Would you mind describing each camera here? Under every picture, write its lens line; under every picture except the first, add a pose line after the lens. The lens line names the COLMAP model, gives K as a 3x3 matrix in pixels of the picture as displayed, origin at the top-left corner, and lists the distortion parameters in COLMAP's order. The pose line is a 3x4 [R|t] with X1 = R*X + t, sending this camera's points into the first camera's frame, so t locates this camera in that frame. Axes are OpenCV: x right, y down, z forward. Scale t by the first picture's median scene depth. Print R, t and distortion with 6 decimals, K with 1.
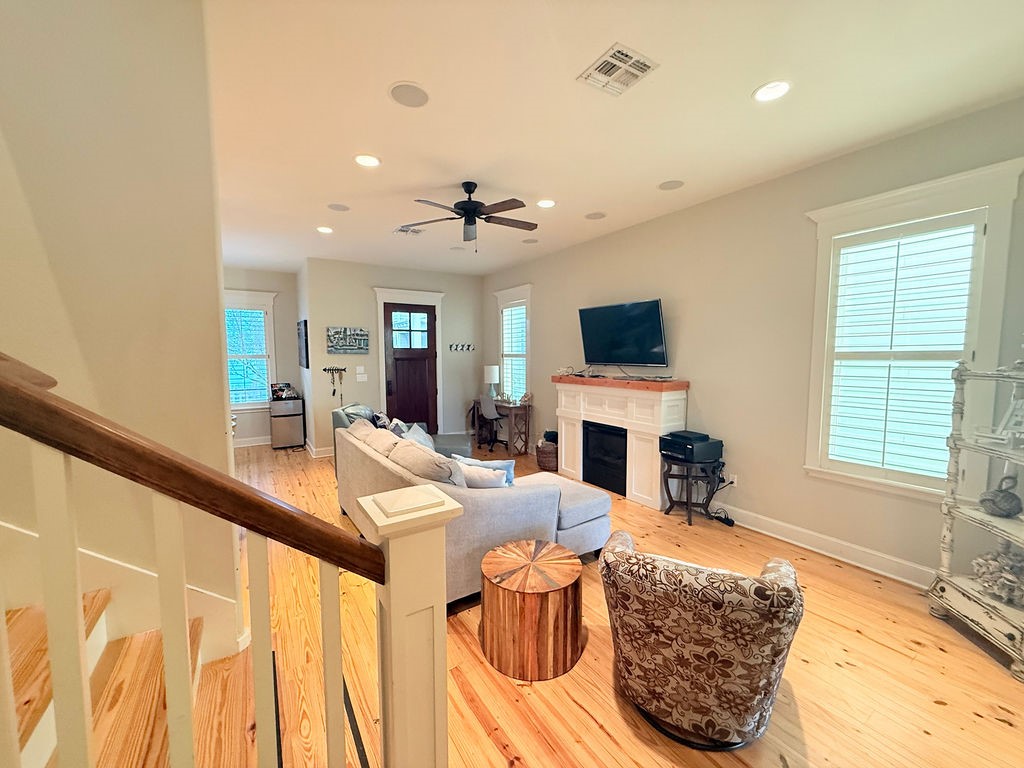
lens RADIAL K [[408.6, 0, 512.7], [0, 408.6, 384.5], [0, 0, 1]] dist [-0.001259, -0.000014]
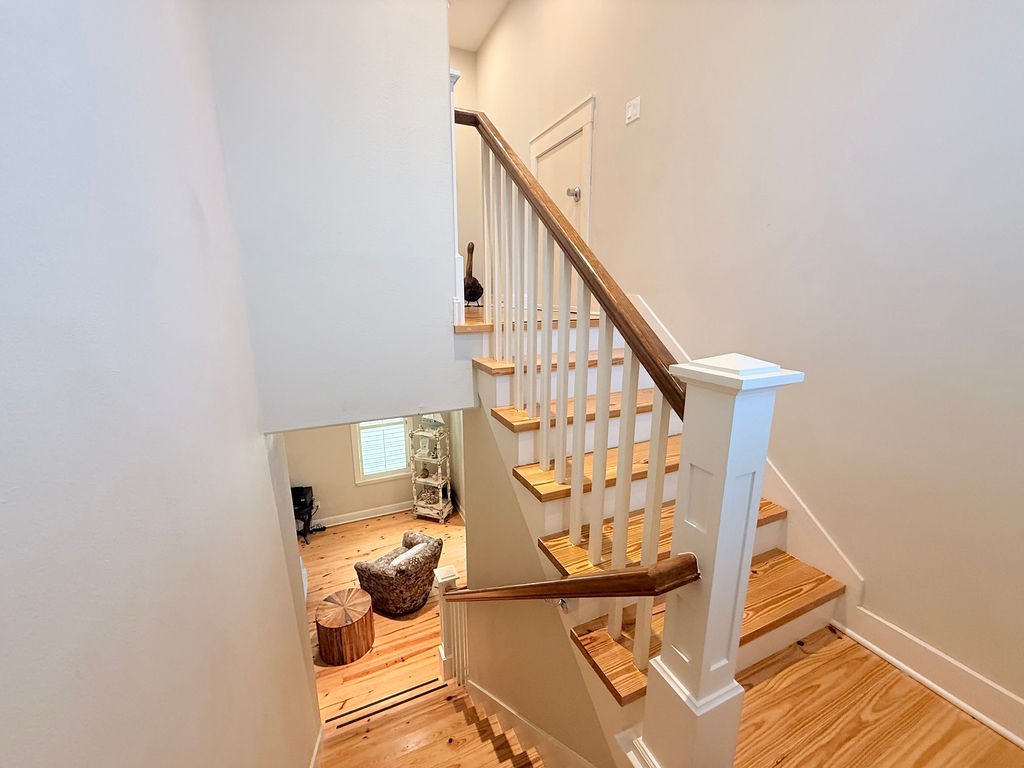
lens RADIAL K [[408.6, 0, 508.1], [0, 408.6, 387.0], [0, 0, 1]] dist [-0.001259, -0.000014]
pose [[0.154477, -0.220576, 0.963059, -1.376403], [0.075250, 0.974555, 0.211139, -0.865756], [-0.985127, 0.039854, 0.167145, -0.114650]]
